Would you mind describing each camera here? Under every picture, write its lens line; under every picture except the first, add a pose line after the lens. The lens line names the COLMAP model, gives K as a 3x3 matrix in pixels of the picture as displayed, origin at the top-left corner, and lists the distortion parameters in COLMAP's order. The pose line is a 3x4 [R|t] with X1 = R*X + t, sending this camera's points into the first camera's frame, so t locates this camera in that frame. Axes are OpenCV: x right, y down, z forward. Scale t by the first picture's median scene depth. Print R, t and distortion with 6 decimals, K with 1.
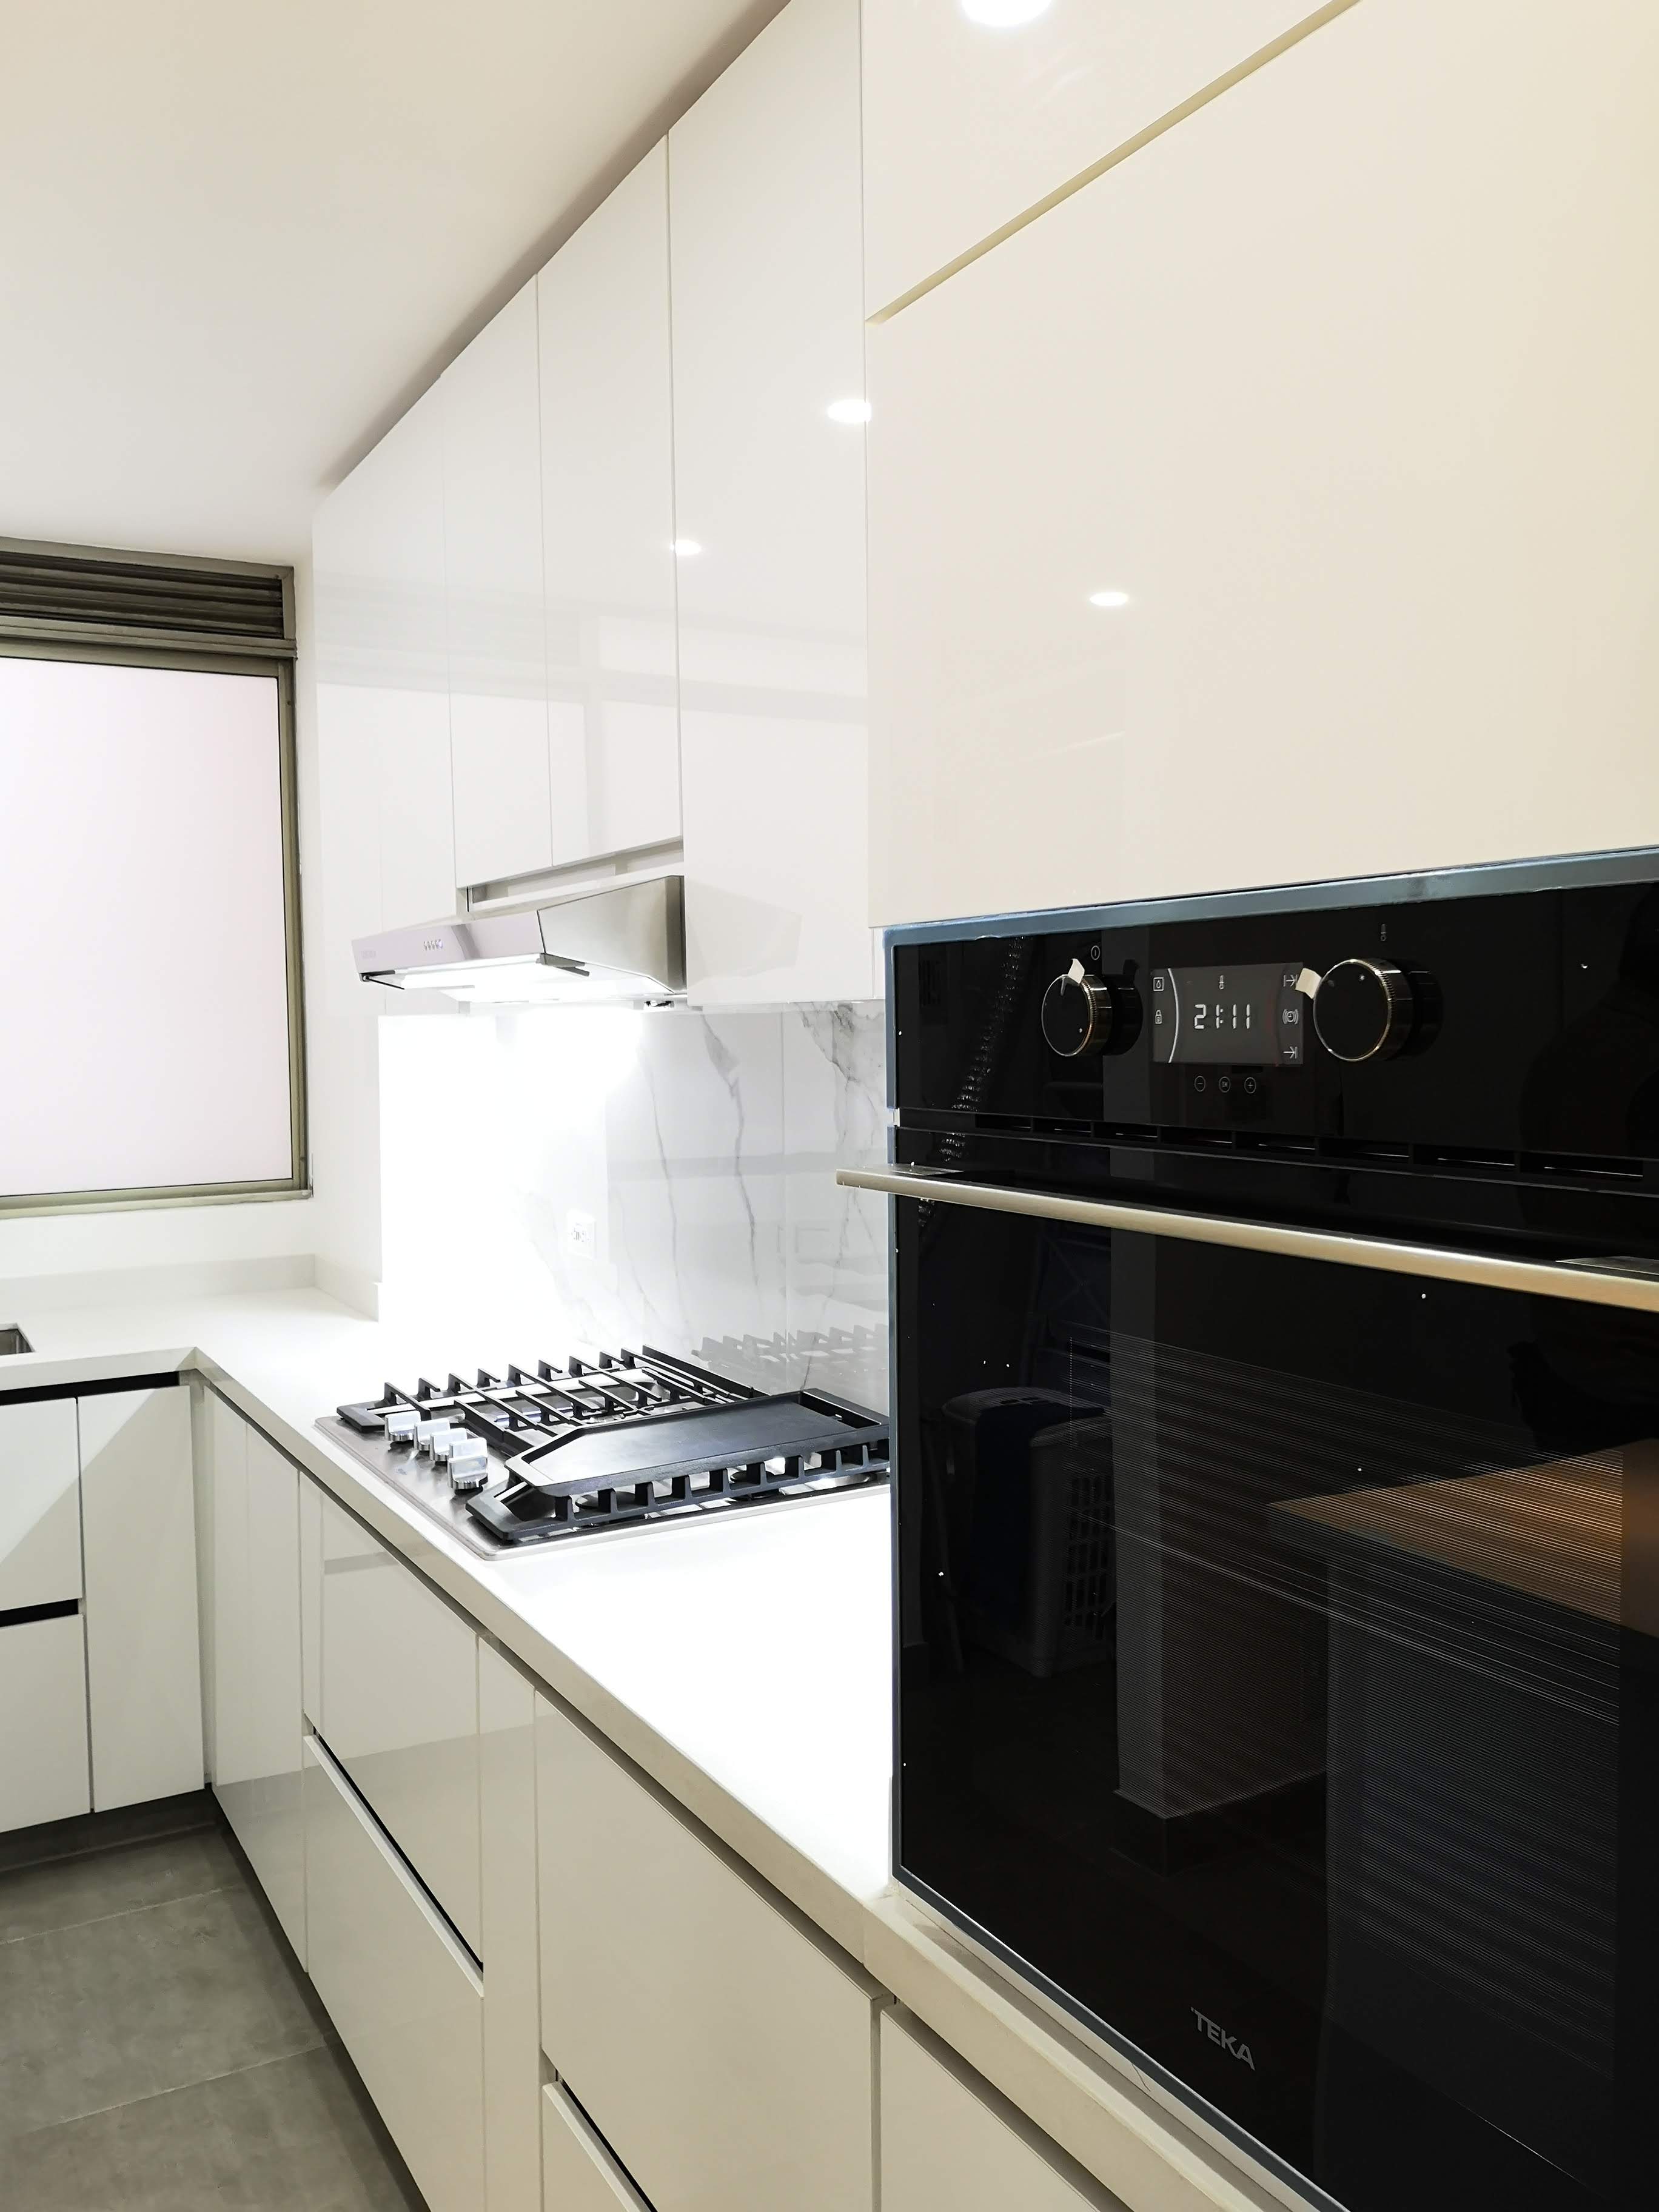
lens RADIAL K [[1757.9, 0, 829.5], [0, 1757.9, 1106.0], [0, 0, 1]] dist [0.011304, 0.001913]
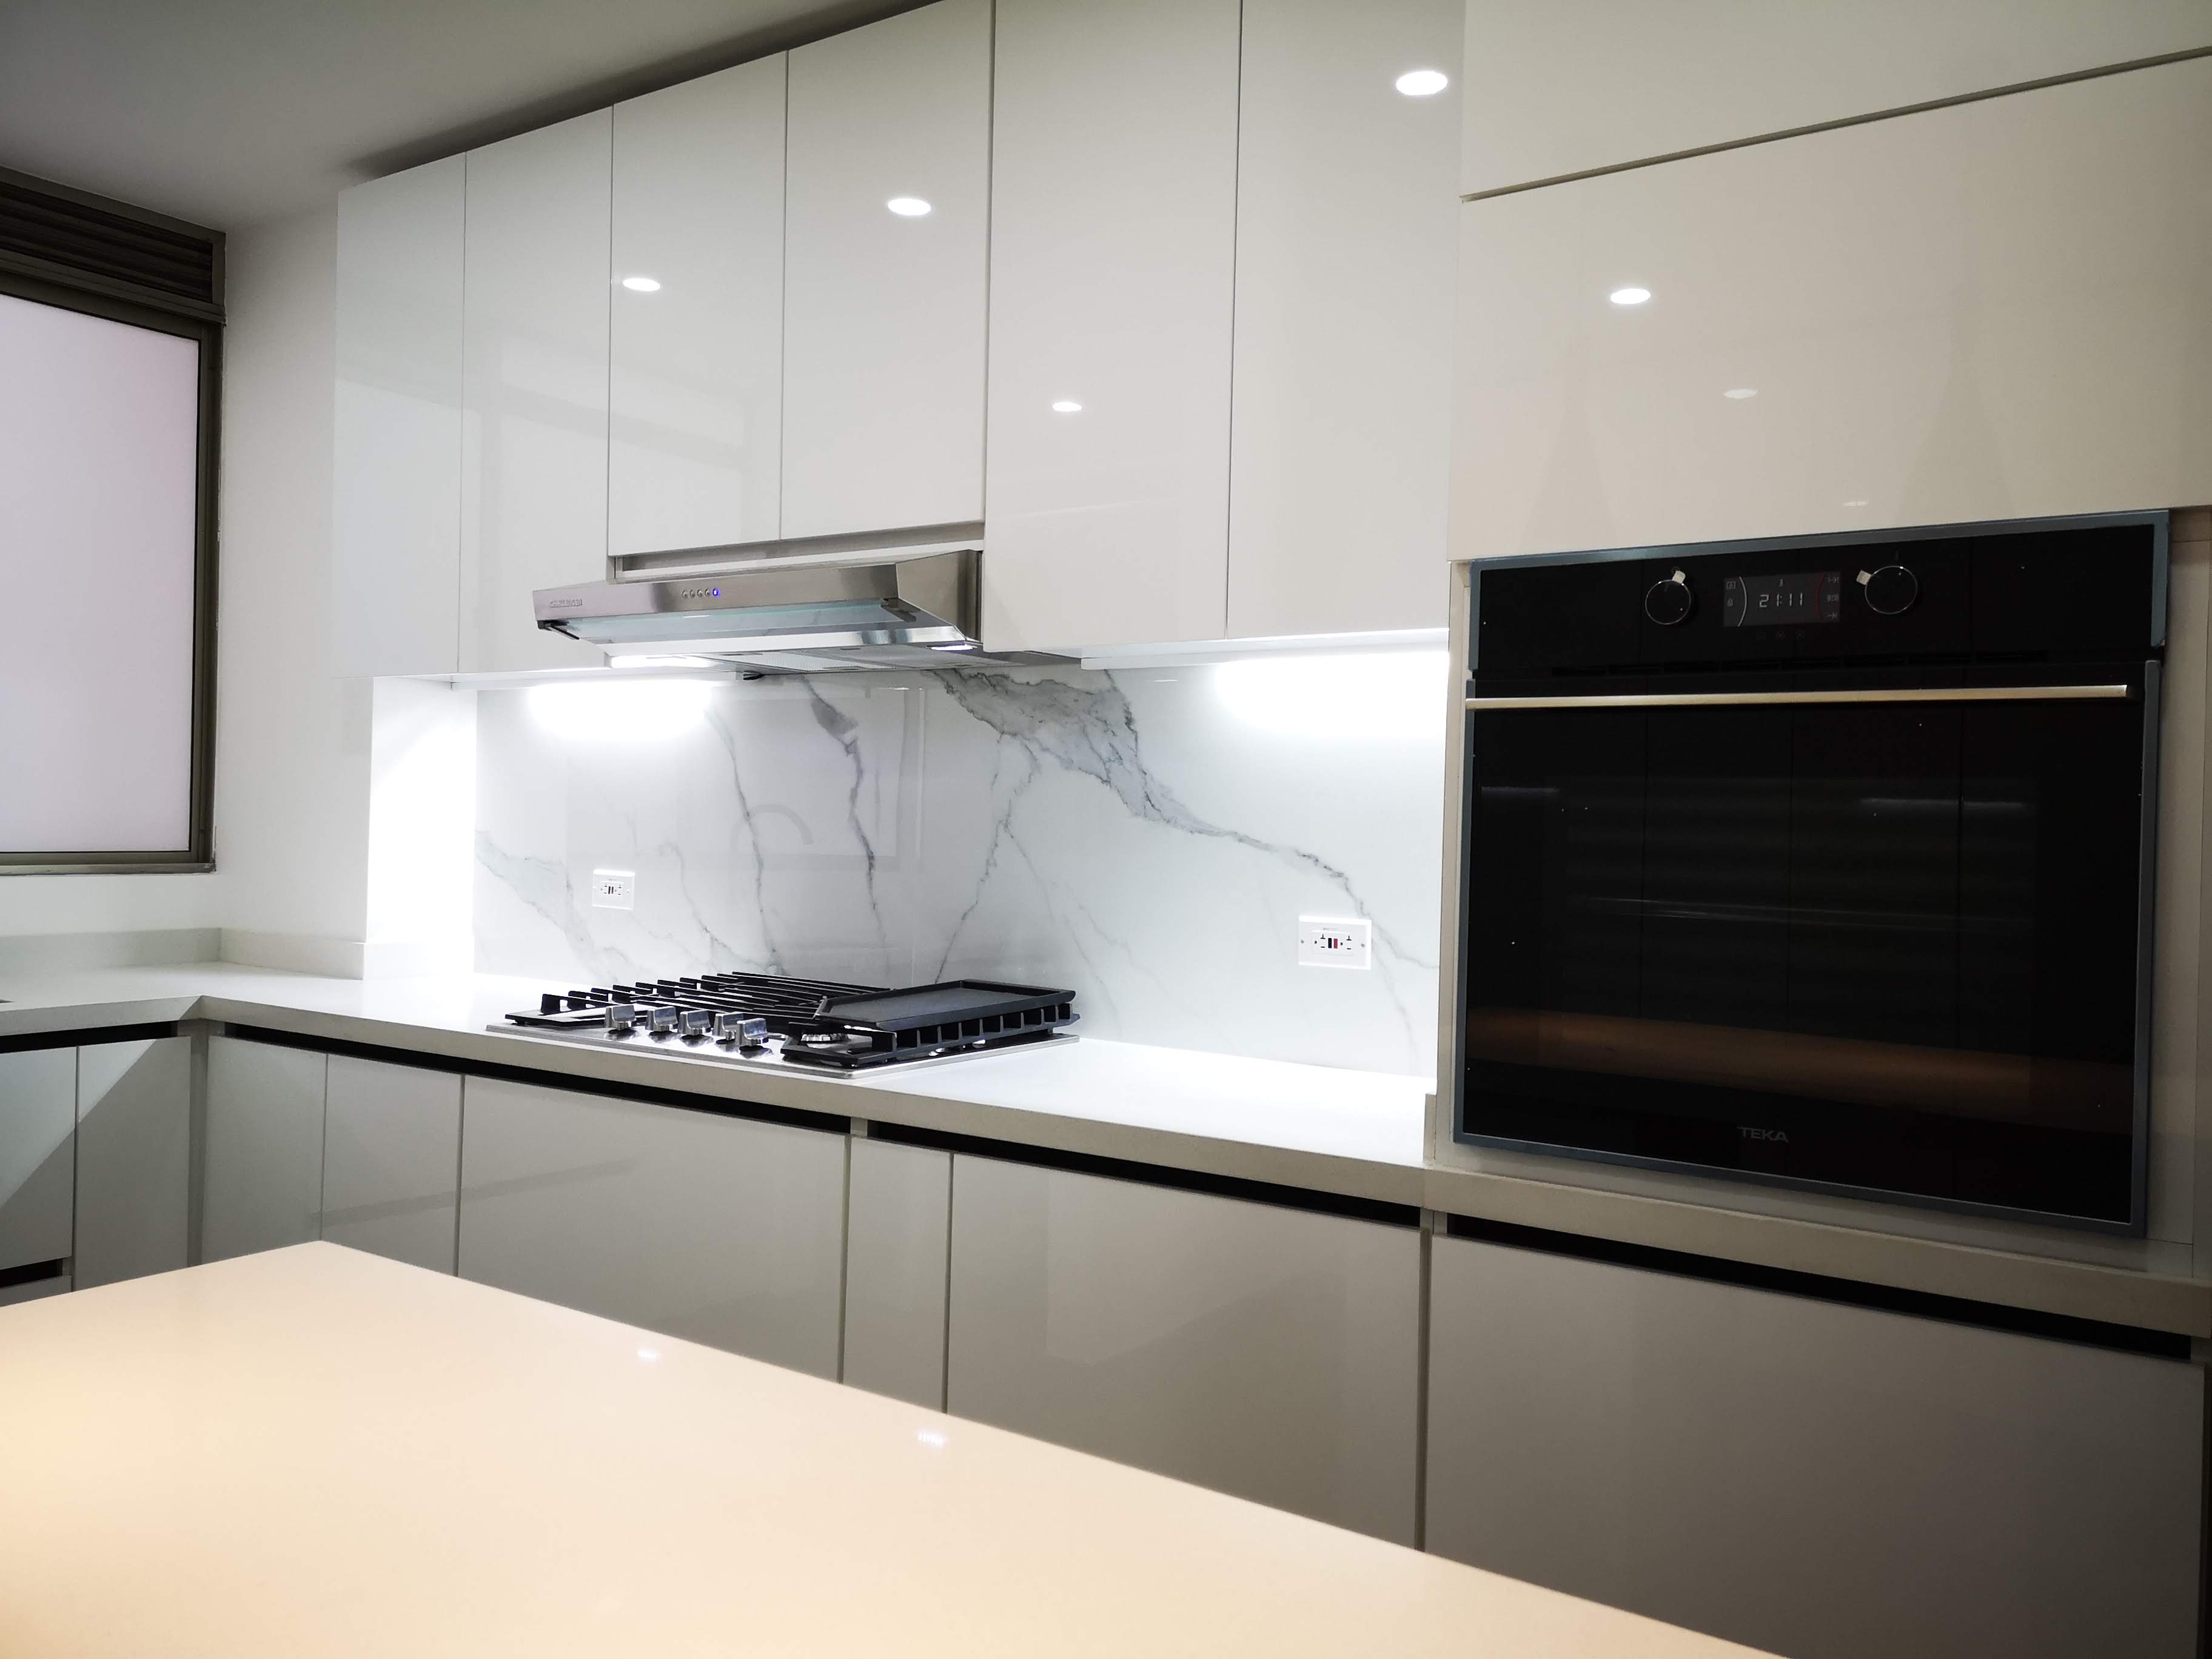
lens RADIAL K [[1699.2, 0, 1115.0], [0, 1699.2, 824.5], [0, 0, 1]] dist [0.069973, -0.074844]
pose [[0.895599, 0.037259, 0.443299, -0.414542], [-0.017126, 0.998635, -0.049335, 0.099141], [-0.444533, 0.036592, 0.895015, -0.120609]]
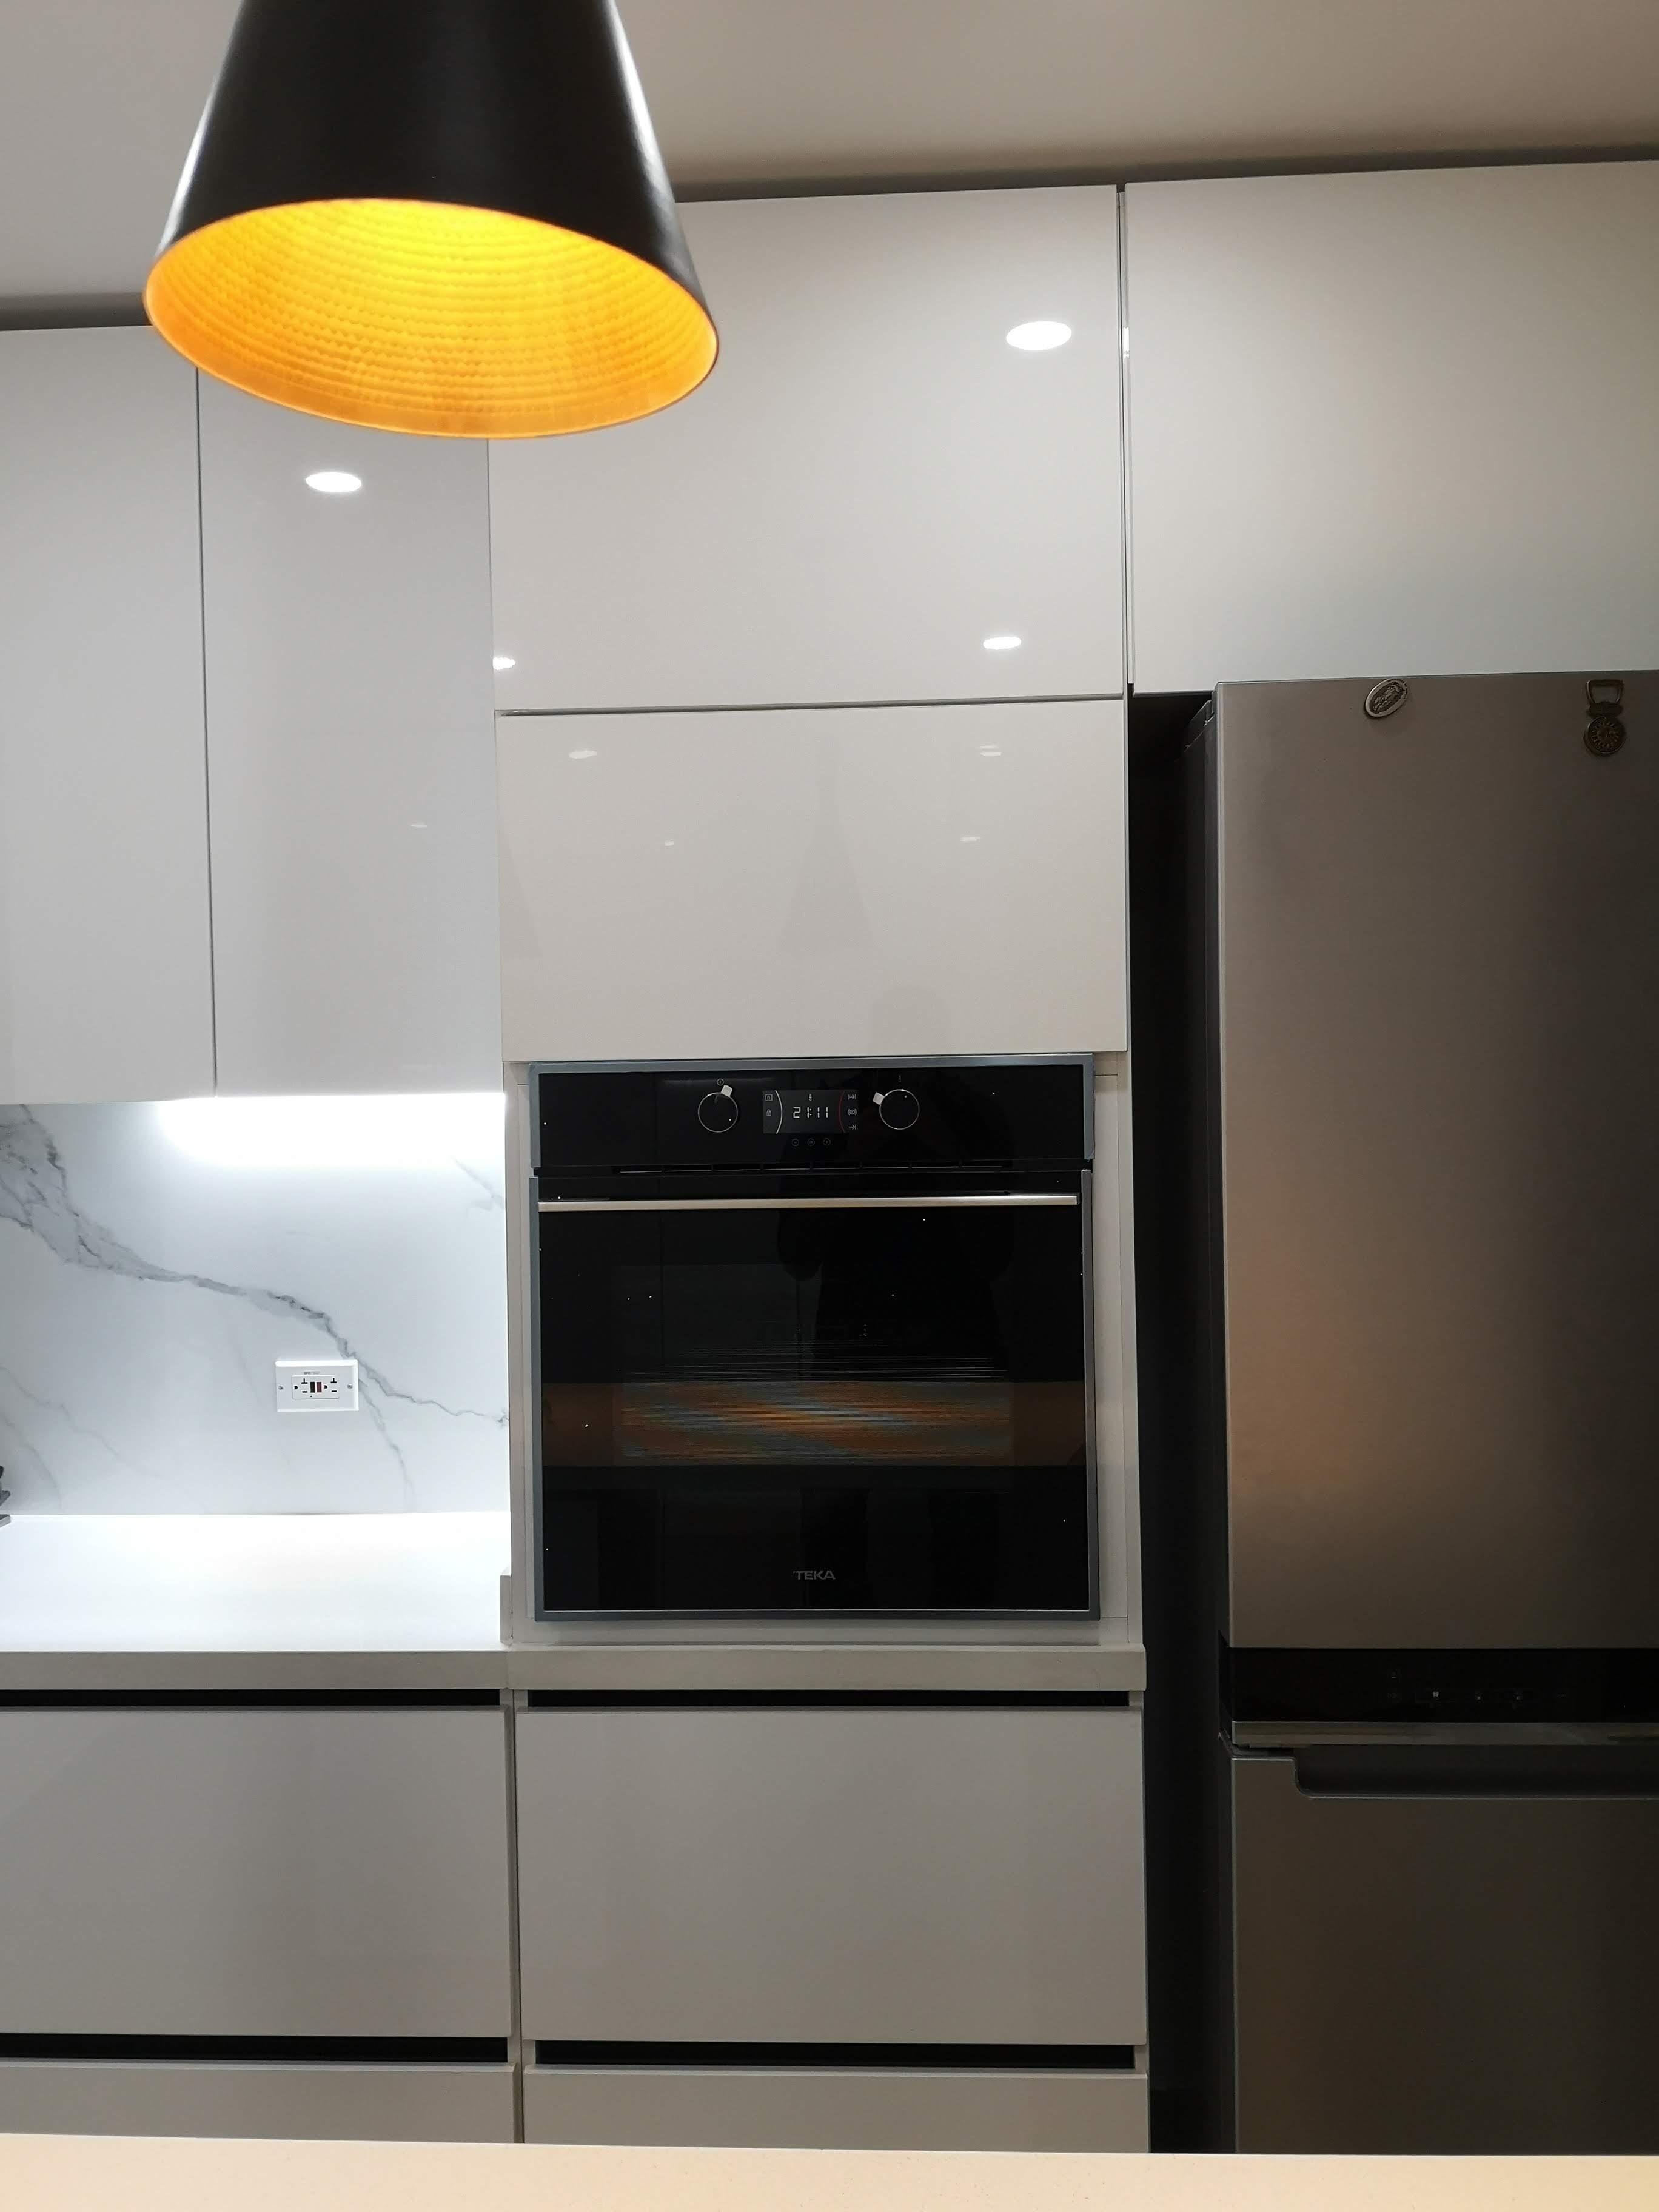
lens RADIAL K [[1770.6, 0, 829.5], [0, 1770.6, 1106.0], [0, 0, 1]] dist [0.065542, -0.131816]
pose [[0.536904, -0.009385, 0.843591, -0.545336], [0.049950, 0.998538, -0.020682, -0.003476], [-0.842163, 0.053241, 0.536587, -0.078212]]
